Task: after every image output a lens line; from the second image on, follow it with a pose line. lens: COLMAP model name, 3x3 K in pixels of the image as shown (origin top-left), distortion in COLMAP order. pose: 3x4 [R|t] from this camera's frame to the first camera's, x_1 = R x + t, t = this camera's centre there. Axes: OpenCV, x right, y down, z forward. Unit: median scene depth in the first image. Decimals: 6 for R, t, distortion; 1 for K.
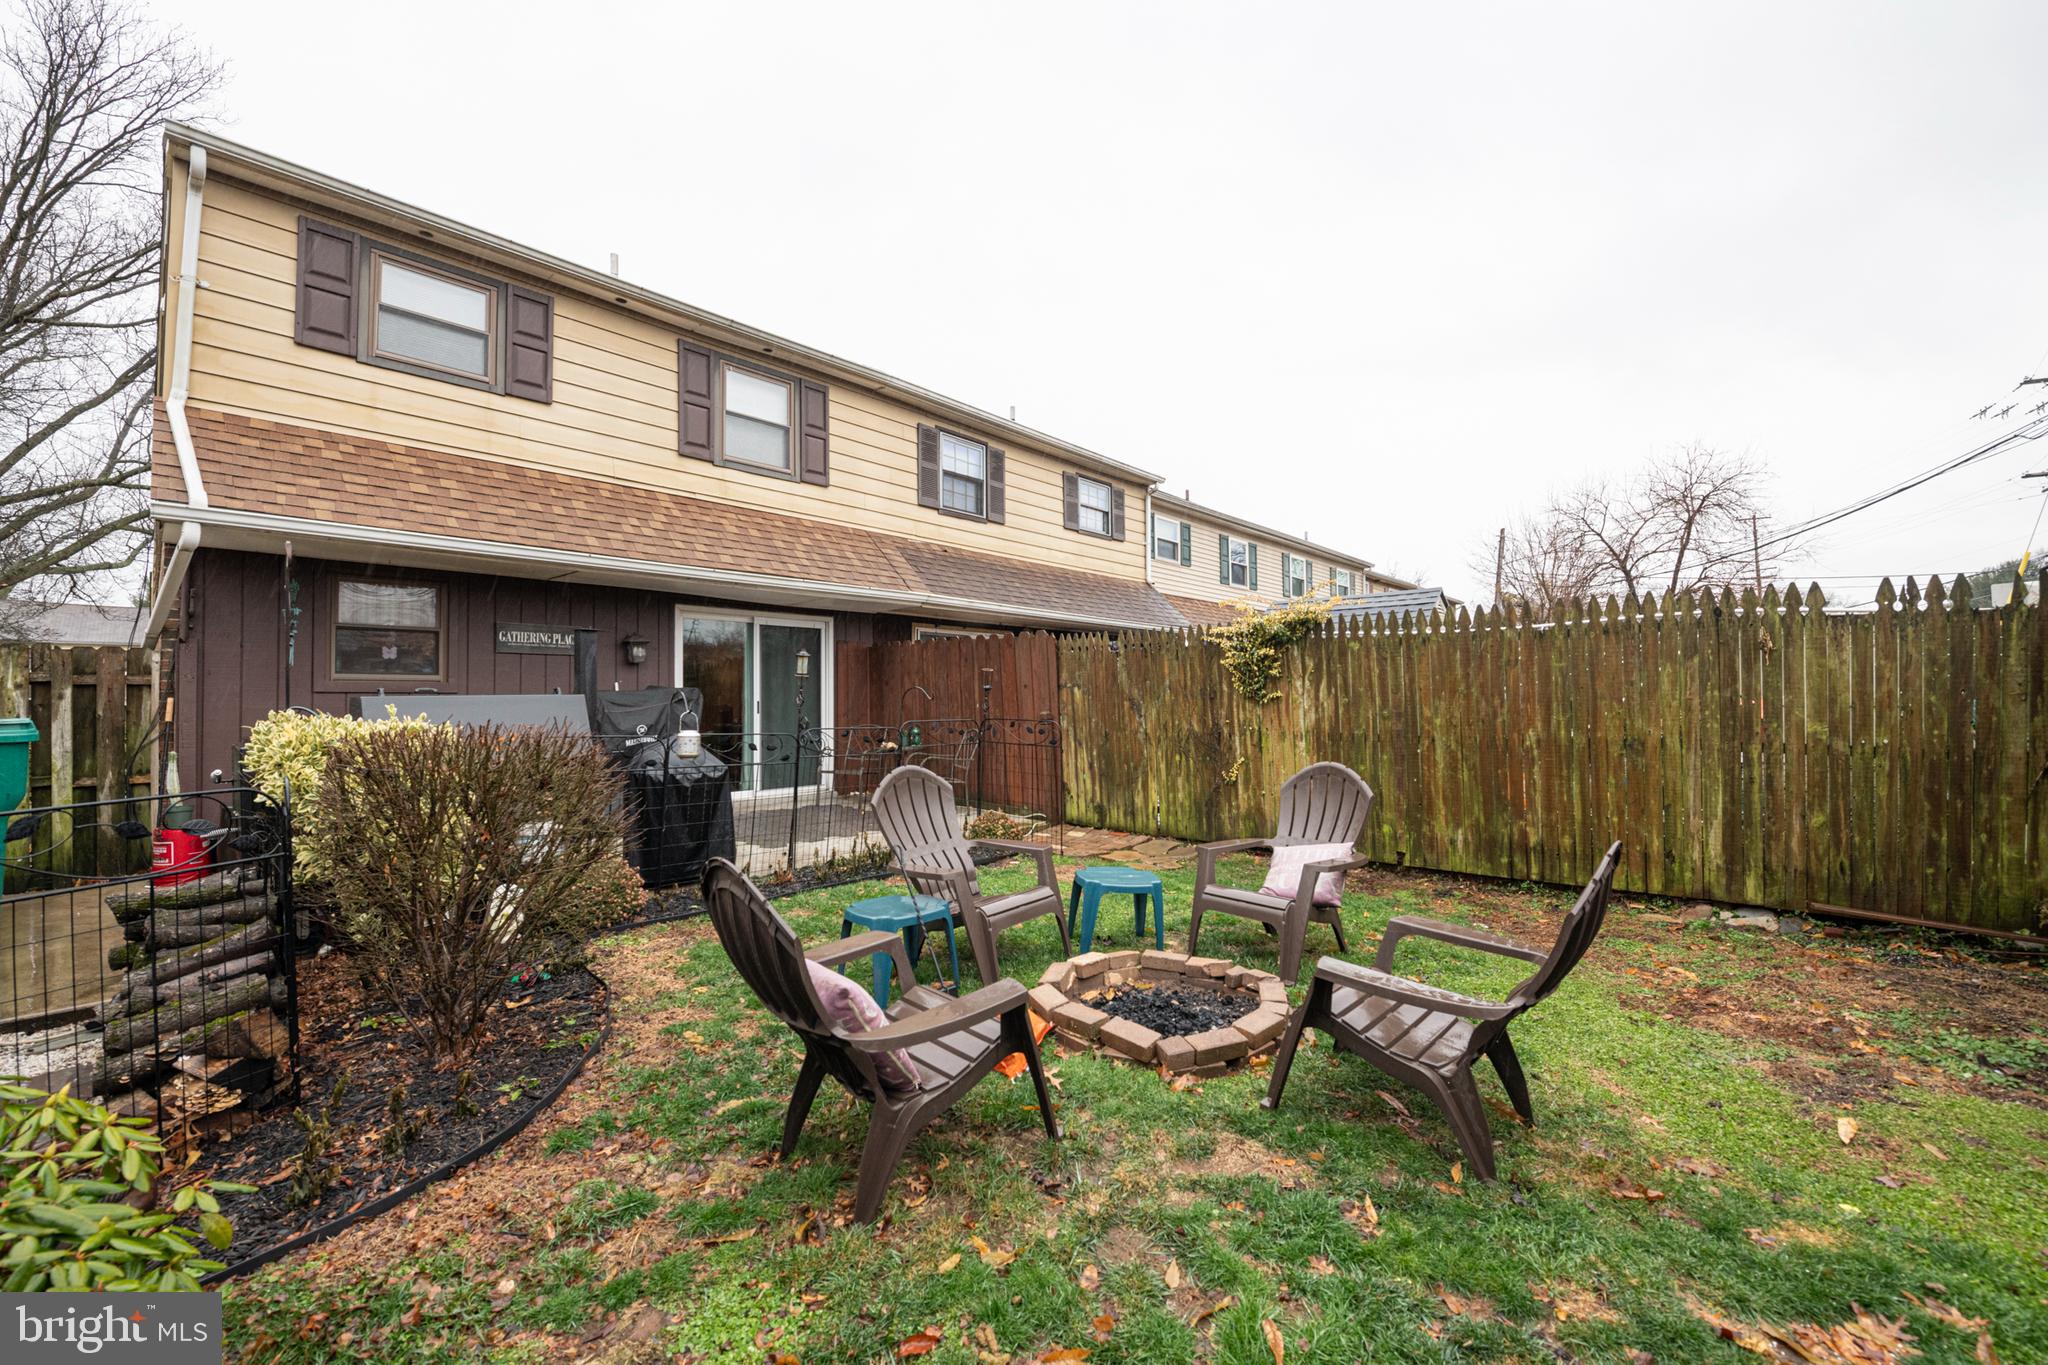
lens RADIAL K [[829.4, 0, 1035.1], [0, 829.4, 678.4], [0, 0, 1]] dist [-0.001797, -0.002285]
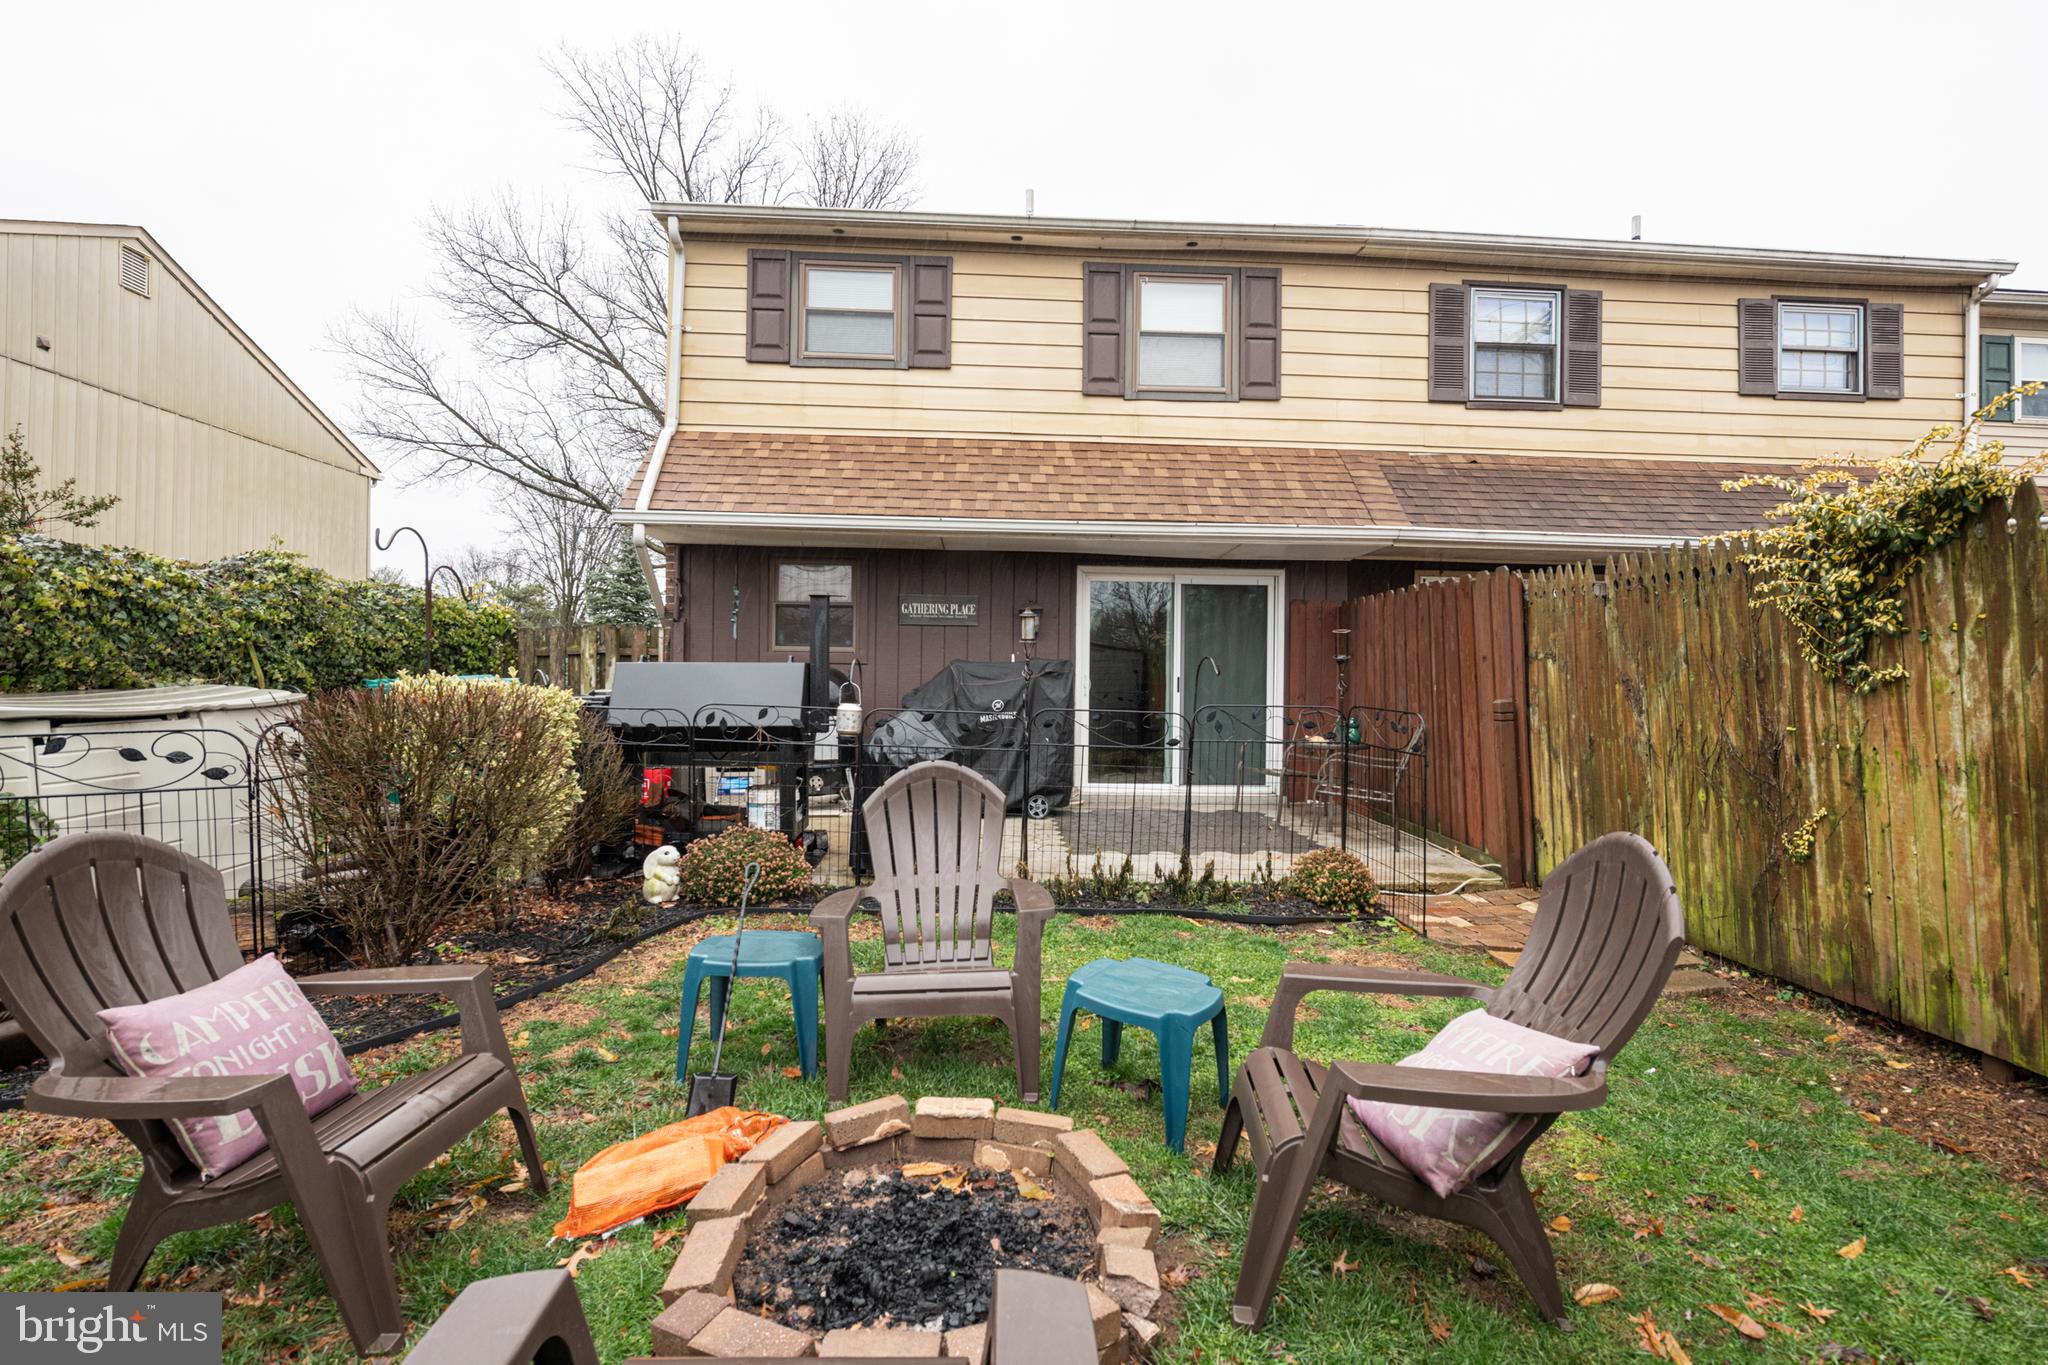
lens RADIAL K [[945.9, 0, 1025.5], [0, 945.9, 682.4], [0, 0, 1]] dist [-0.003557, -0.002363]
pose [[0.702931, 0.017886, -0.711033, 0.263852], [0.001321, 0.999649, 0.026451, 0.008725], [0.711256, -0.019532, 0.702661, 0.264102]]
